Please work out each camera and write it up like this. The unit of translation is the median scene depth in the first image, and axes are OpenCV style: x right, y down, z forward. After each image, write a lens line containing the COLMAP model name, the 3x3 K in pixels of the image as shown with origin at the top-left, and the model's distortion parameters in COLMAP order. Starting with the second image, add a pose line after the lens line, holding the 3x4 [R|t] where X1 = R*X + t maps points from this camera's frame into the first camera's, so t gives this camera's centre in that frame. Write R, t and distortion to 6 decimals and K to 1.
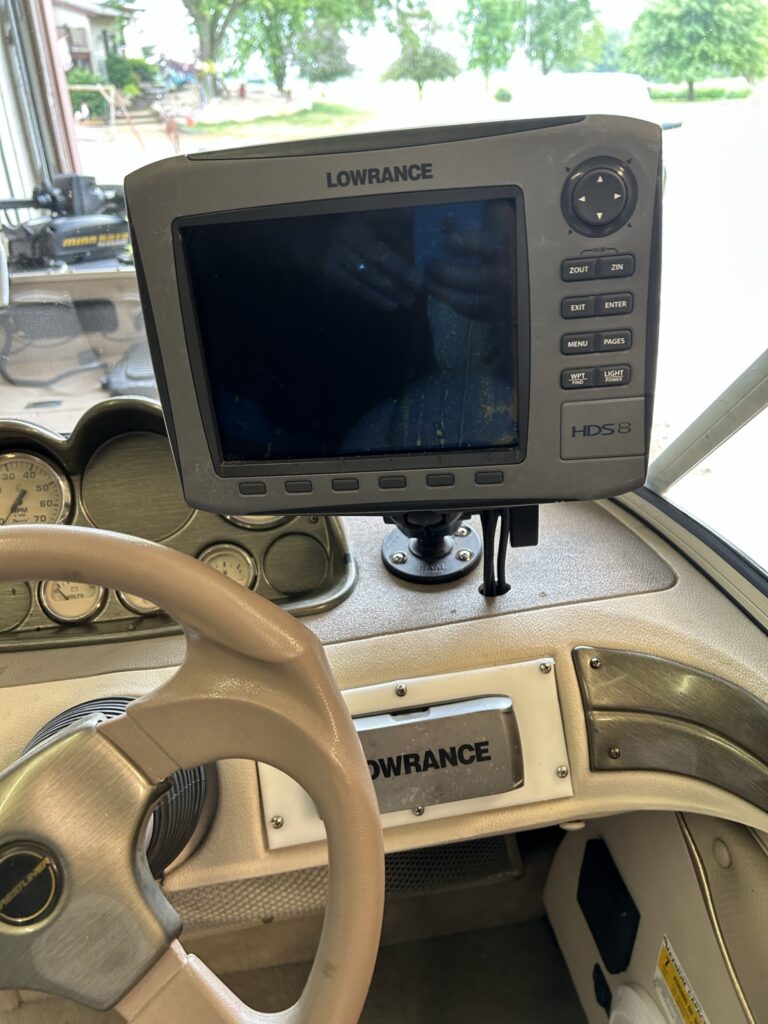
lens RADIAL K [[775.3, 0, 383.8], [0, 775.3, 507.0], [0, 0, 1]] dist [0.011230, -0.032152]
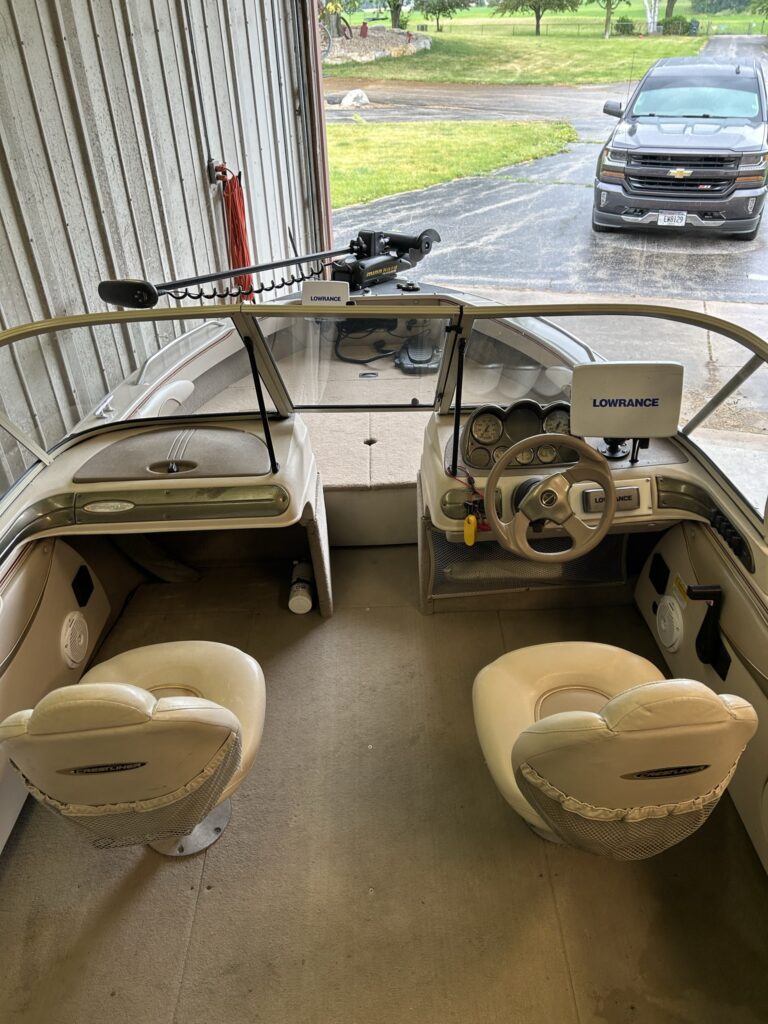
lens RADIAL K [[775.3, 0, 383.6], [0, 775.3, 519.3], [0, 0, 1]] dist [0.011230, -0.032152]
pose [[0.992416, 0.068961, -0.101759, -0.553158], [-0.059704, 0.994026, 0.091364, 0.106813], [0.107452, -0.084595, 0.990605, -2.387368]]
